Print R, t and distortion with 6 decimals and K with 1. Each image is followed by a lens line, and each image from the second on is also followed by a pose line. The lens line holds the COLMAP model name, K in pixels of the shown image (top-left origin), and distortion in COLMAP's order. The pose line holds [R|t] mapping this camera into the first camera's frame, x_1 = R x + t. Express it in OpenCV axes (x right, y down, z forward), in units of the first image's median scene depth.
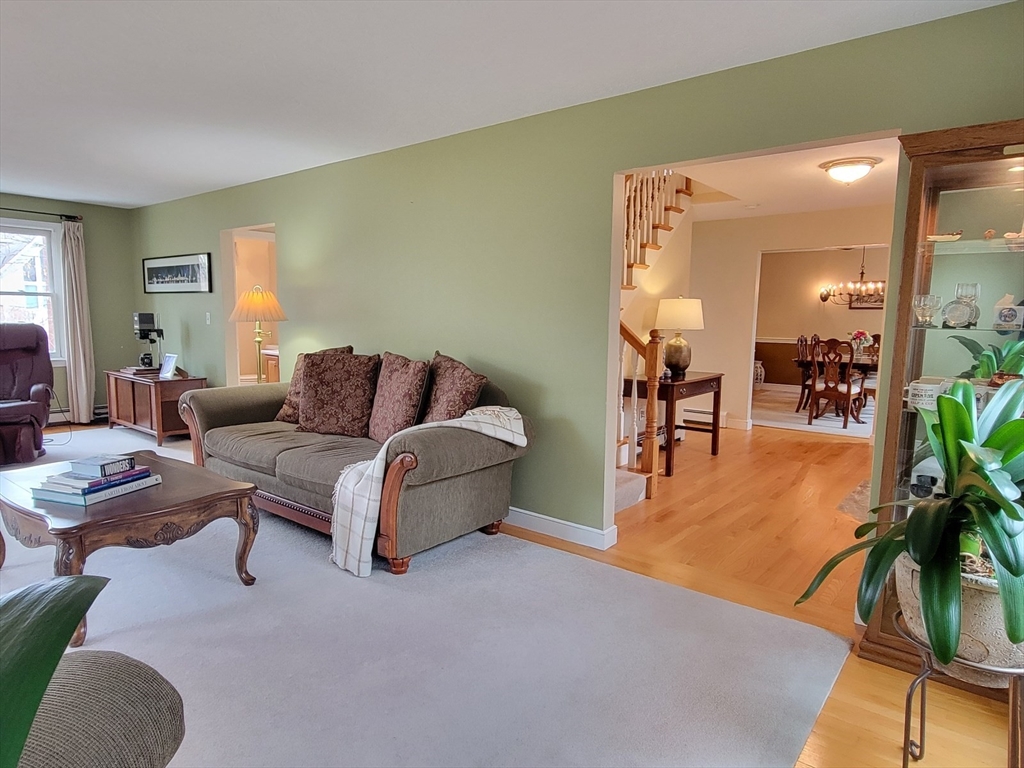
lens RADIAL K [[621.1, 0, 512.4], [0, 621.1, 387.0], [0, 0, 1]] dist [-0.014741, -0.001652]
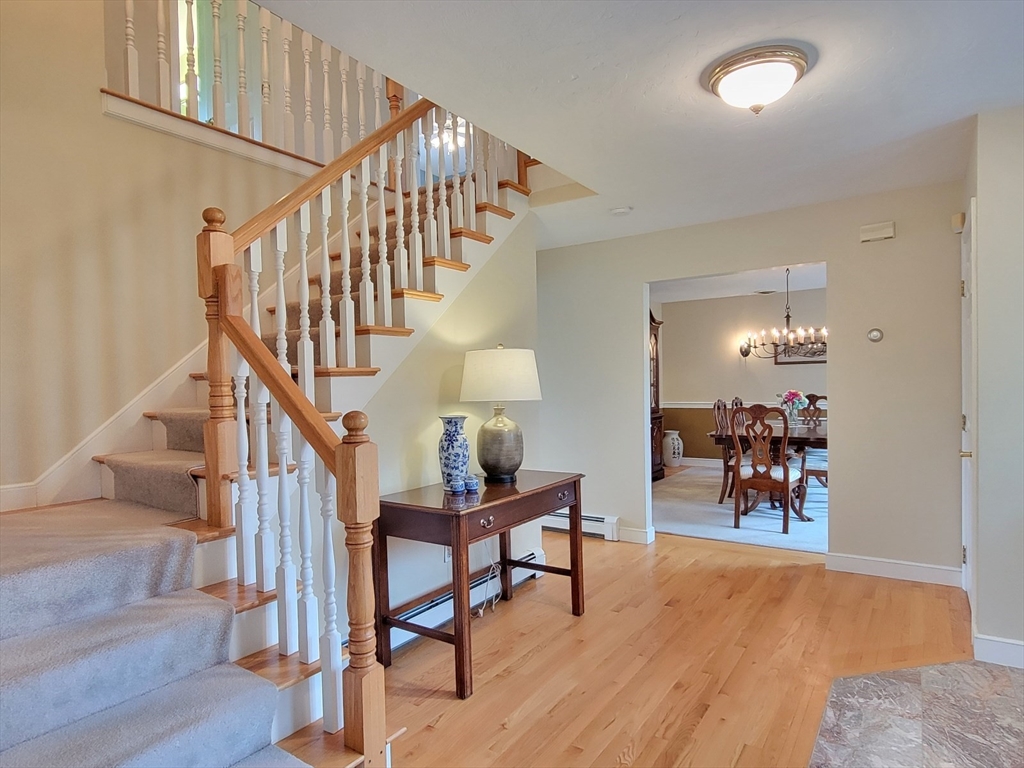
lens RADIAL K [[621.1, 0, 512.4], [0, 621.1, 387.0], [0, 0, 1]] dist [-0.014741, -0.001652]
pose [[0.994792, -0.033412, 0.096299, 0.166801], [0.043751, 0.993260, -0.107336, -0.032958], [-0.092064, 0.110990, 0.989548, 0.314191]]
